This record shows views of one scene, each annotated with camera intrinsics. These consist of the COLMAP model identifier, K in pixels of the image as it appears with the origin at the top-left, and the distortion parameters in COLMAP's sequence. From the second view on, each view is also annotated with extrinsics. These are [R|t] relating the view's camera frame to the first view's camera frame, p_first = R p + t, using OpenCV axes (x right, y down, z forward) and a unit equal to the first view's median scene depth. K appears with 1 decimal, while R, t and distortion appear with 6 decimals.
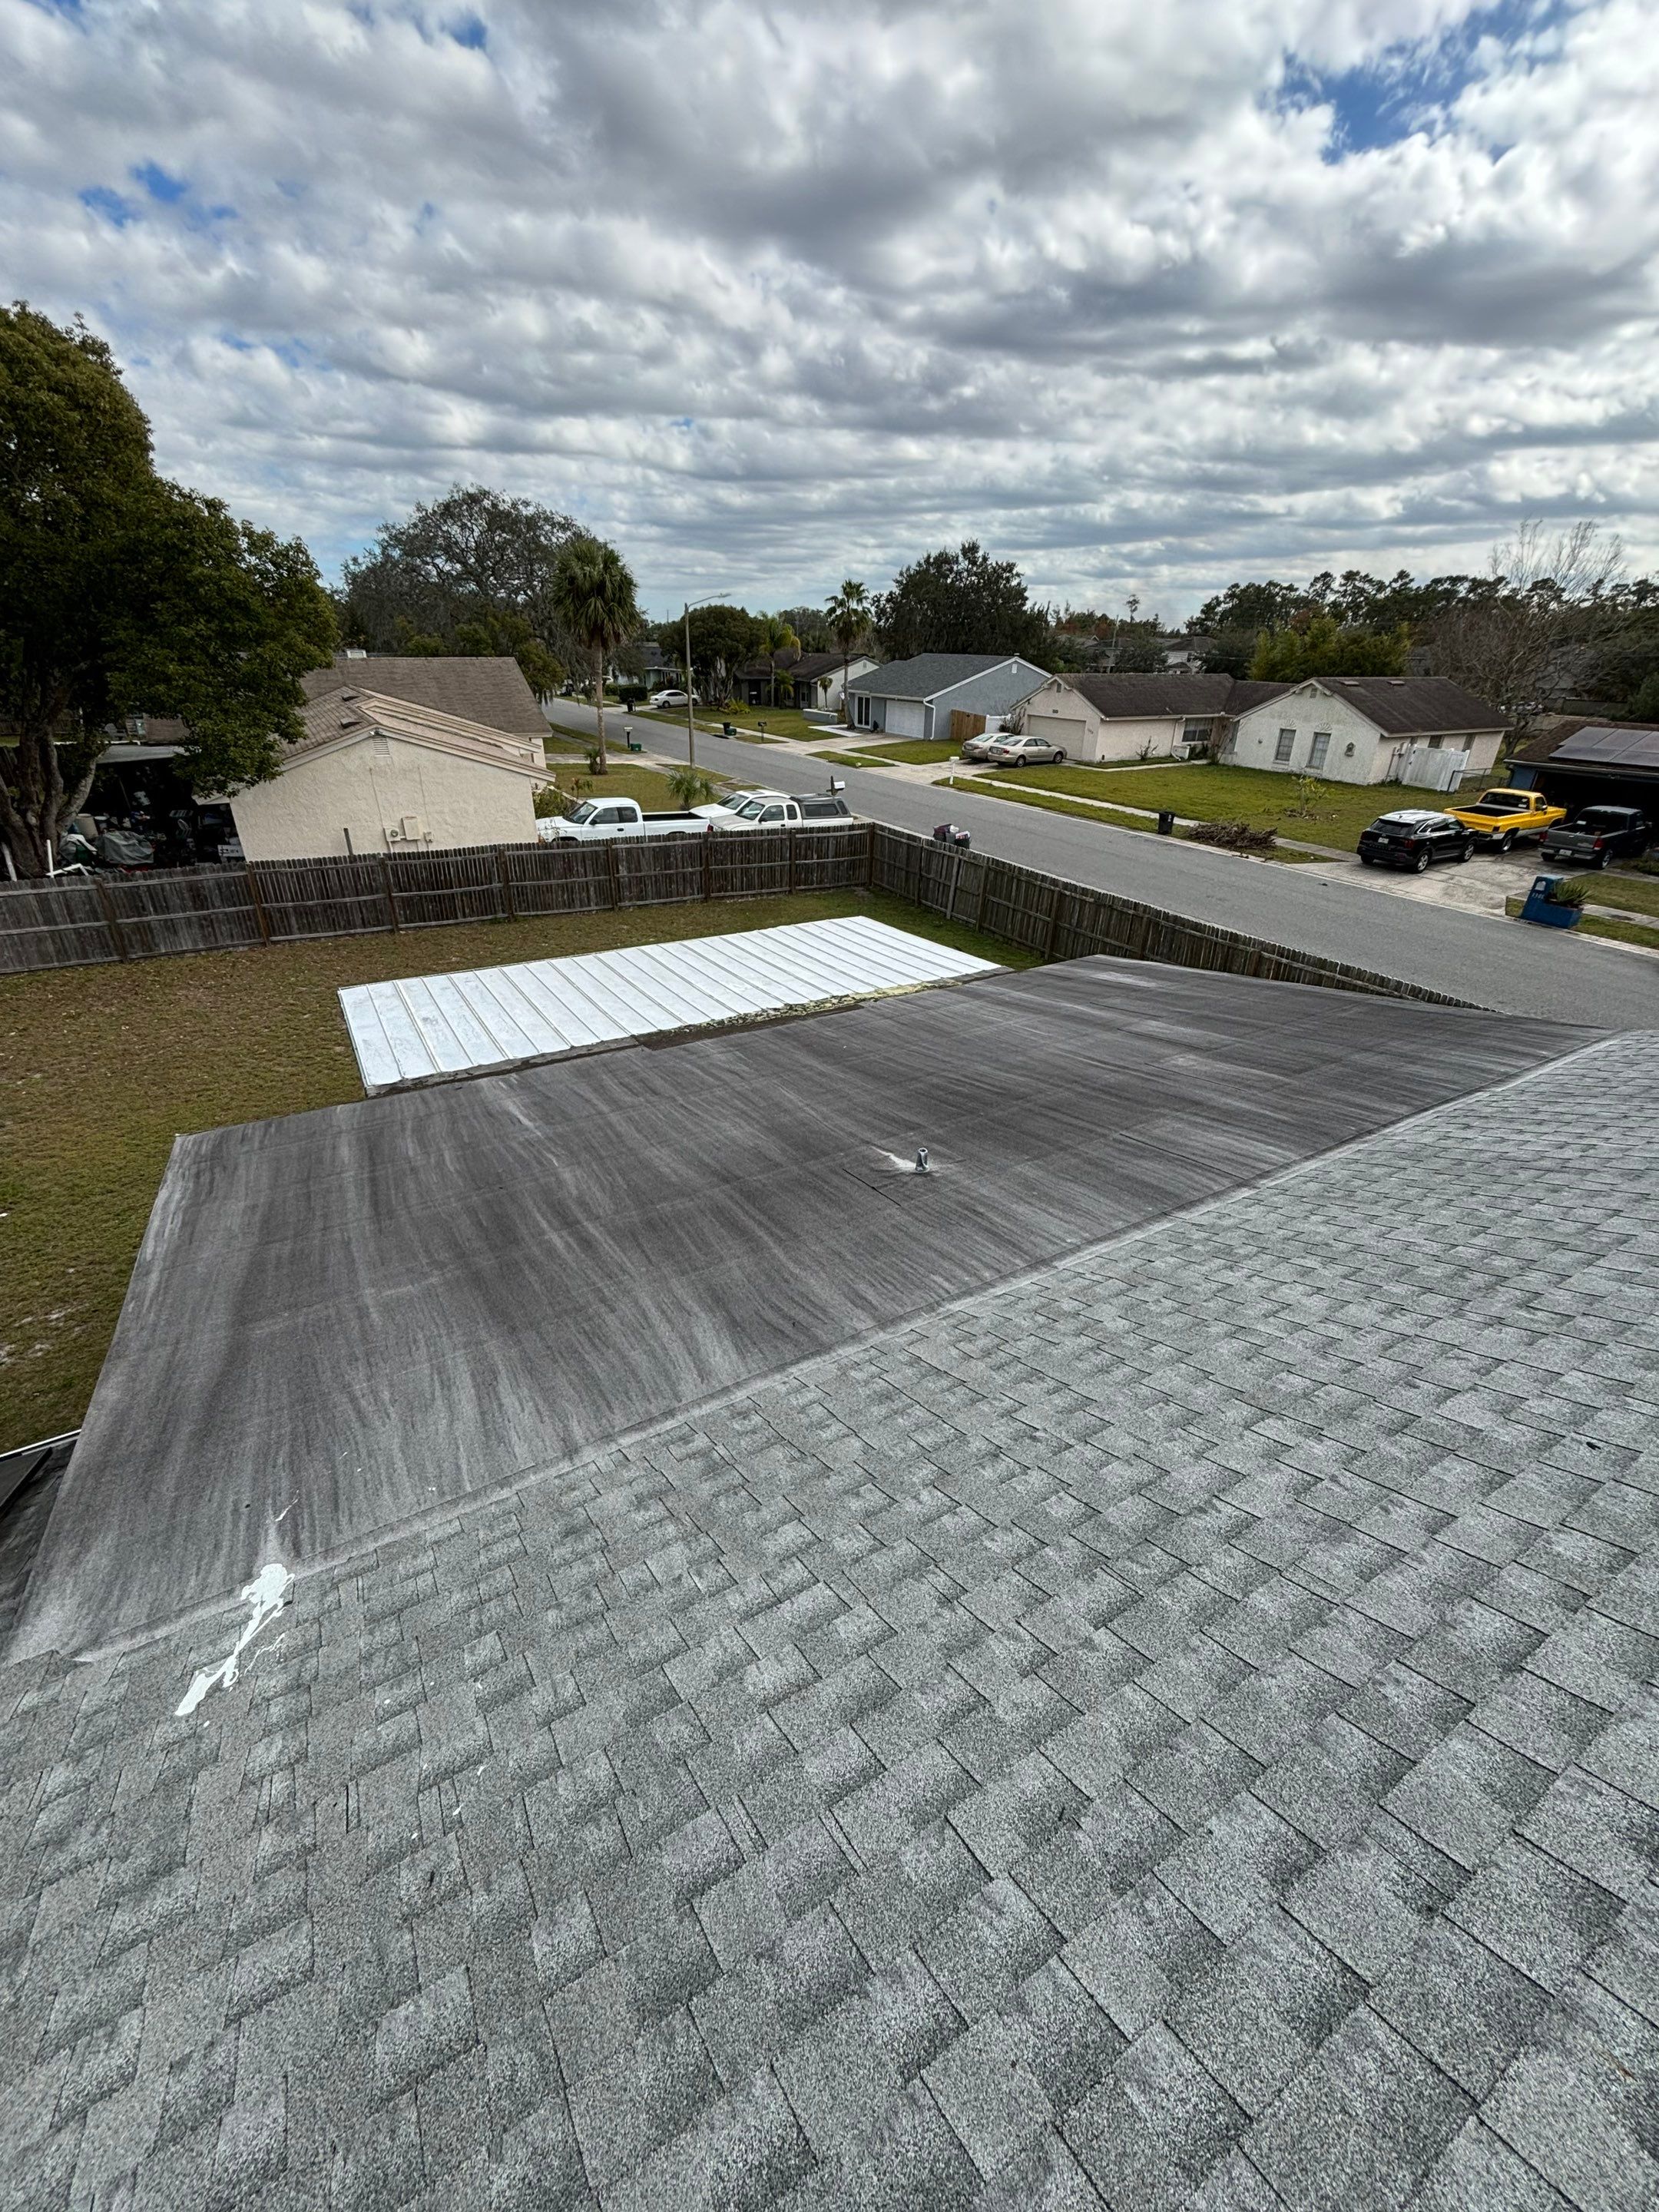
lens RADIAL K [[831.6, 0, 829.5], [0, 831.6, 1106.0], [0, 0, 1]] dist [-0.001512, -0.000246]
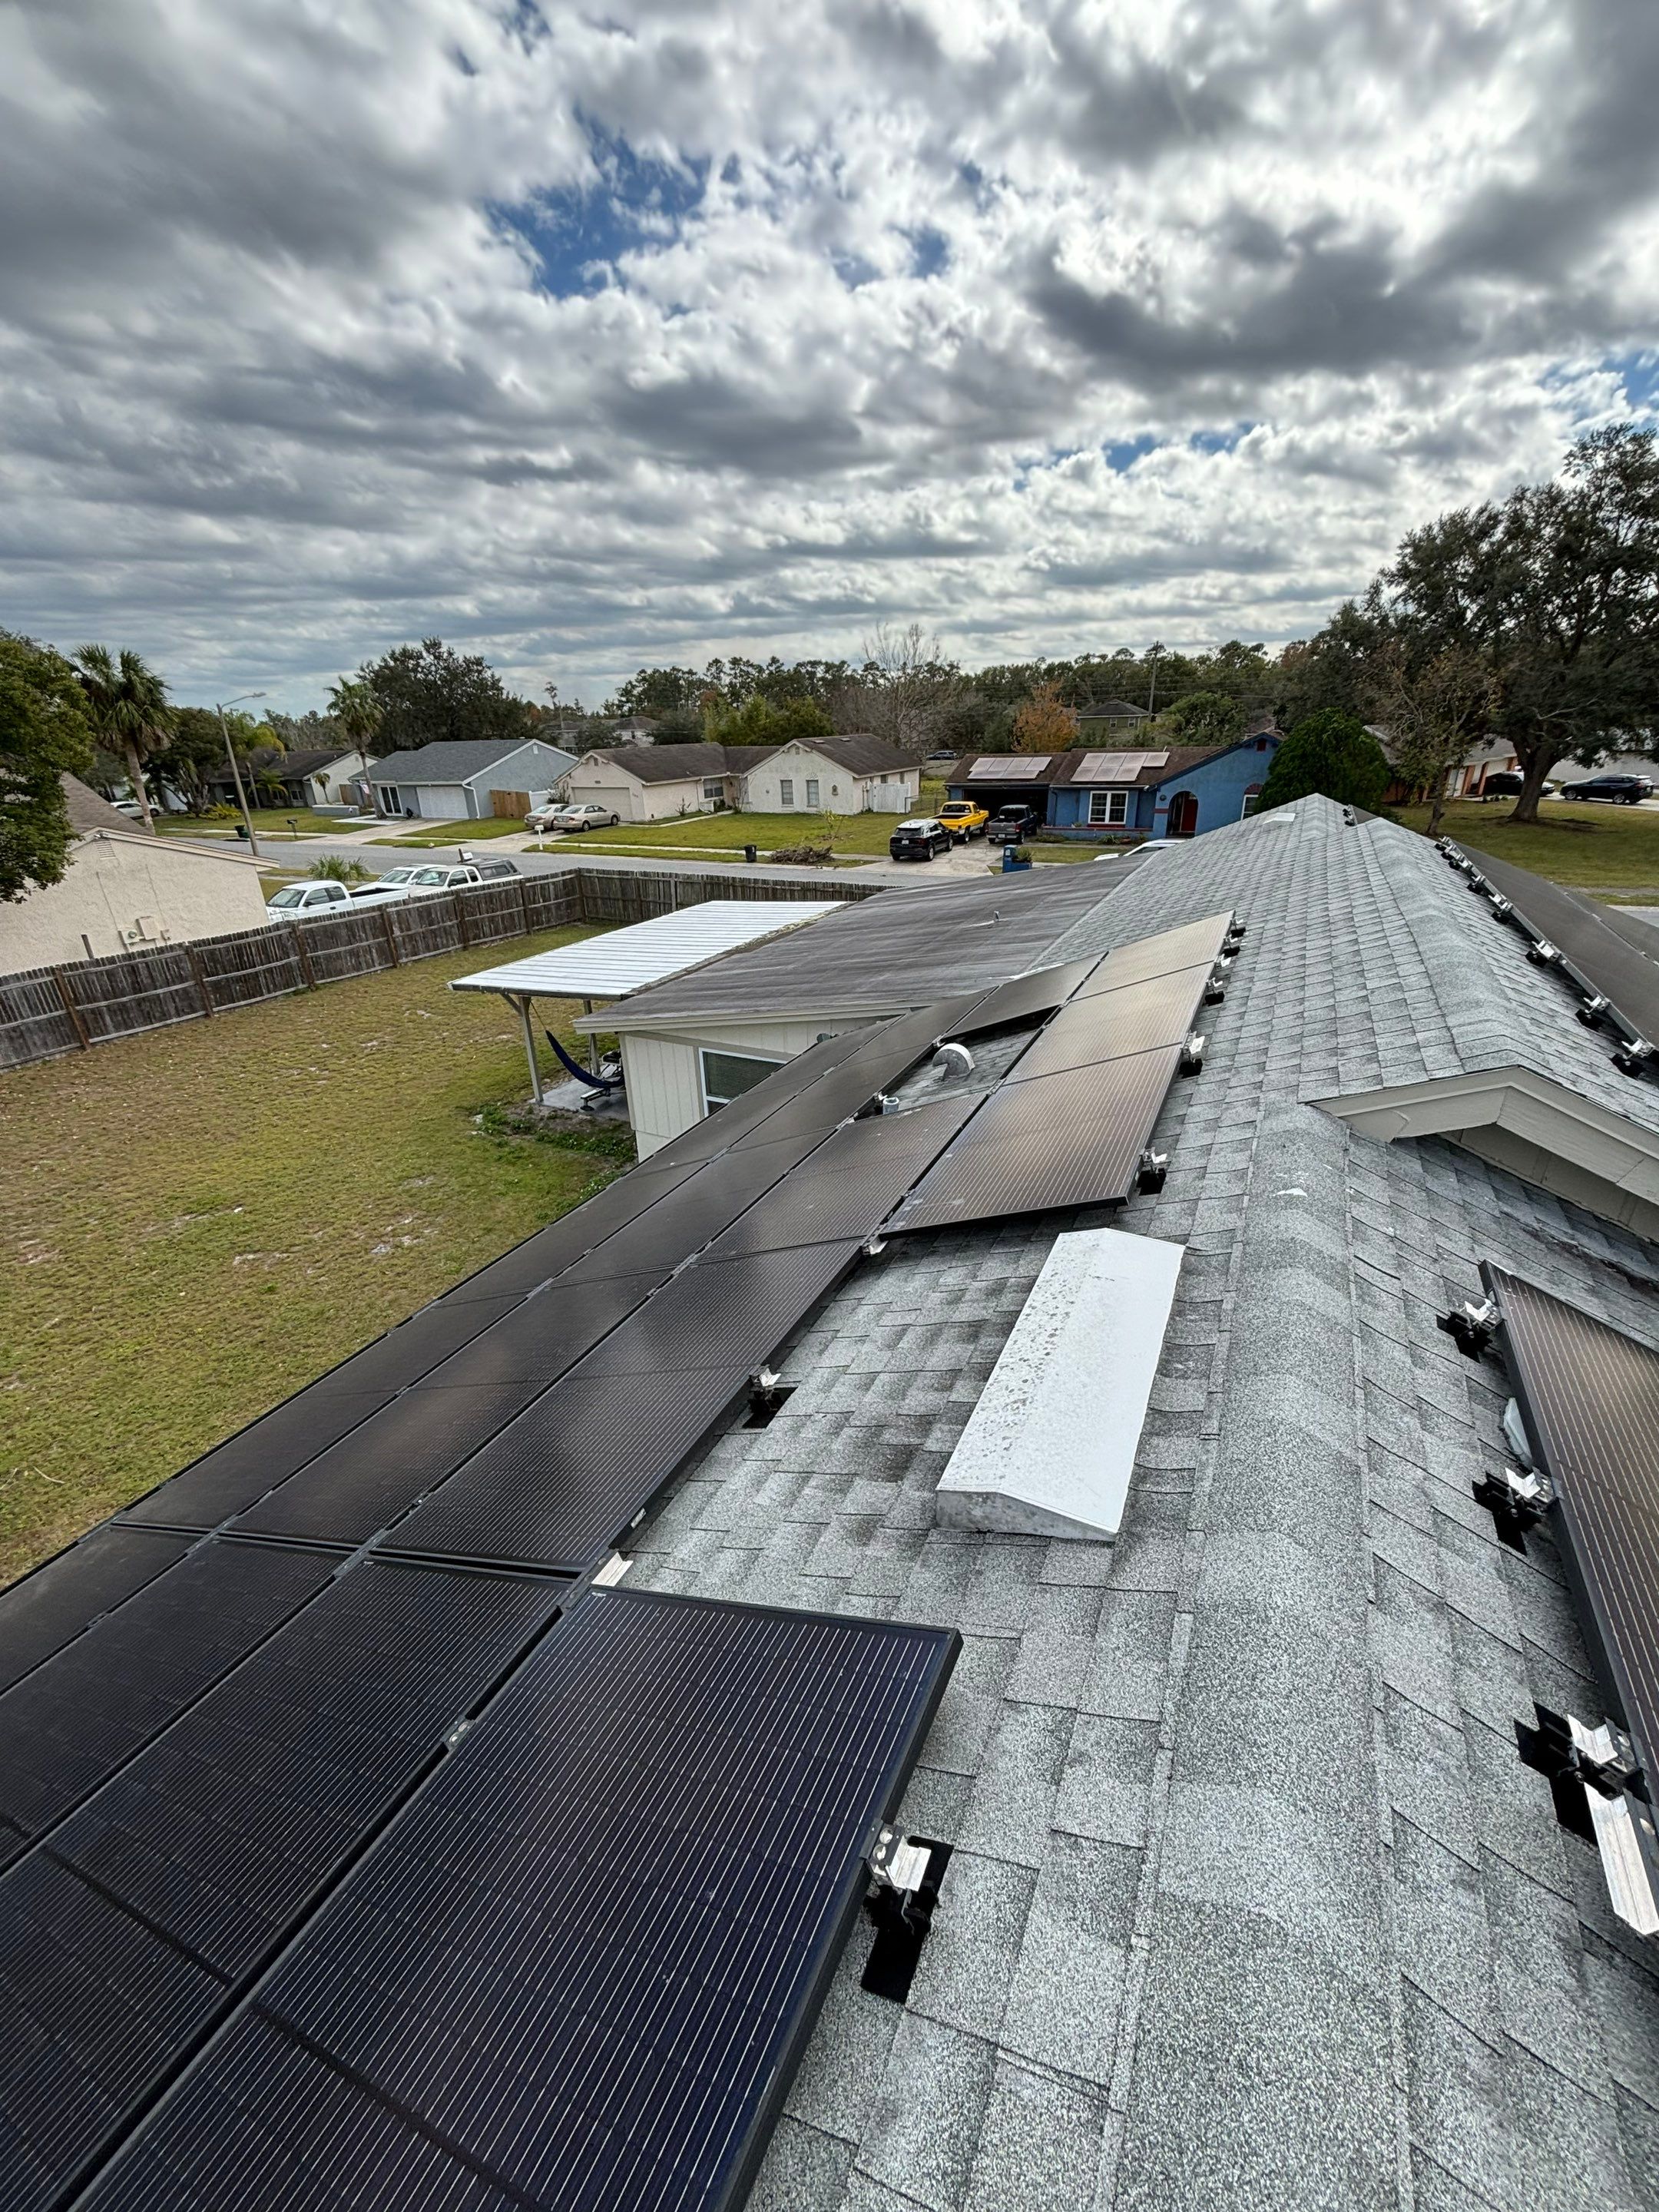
lens RADIAL K [[909.0, 0, 829.5], [0, 909.0, 1106.0], [0, 0, 1]] dist [-0.019362, -0.000252]
pose [[0.824205, -0.256457, 0.504891, -0.200983], [0.311136, 0.950027, -0.025349, 0.064249], [-0.473159, 0.177983, 0.862811, -0.113710]]
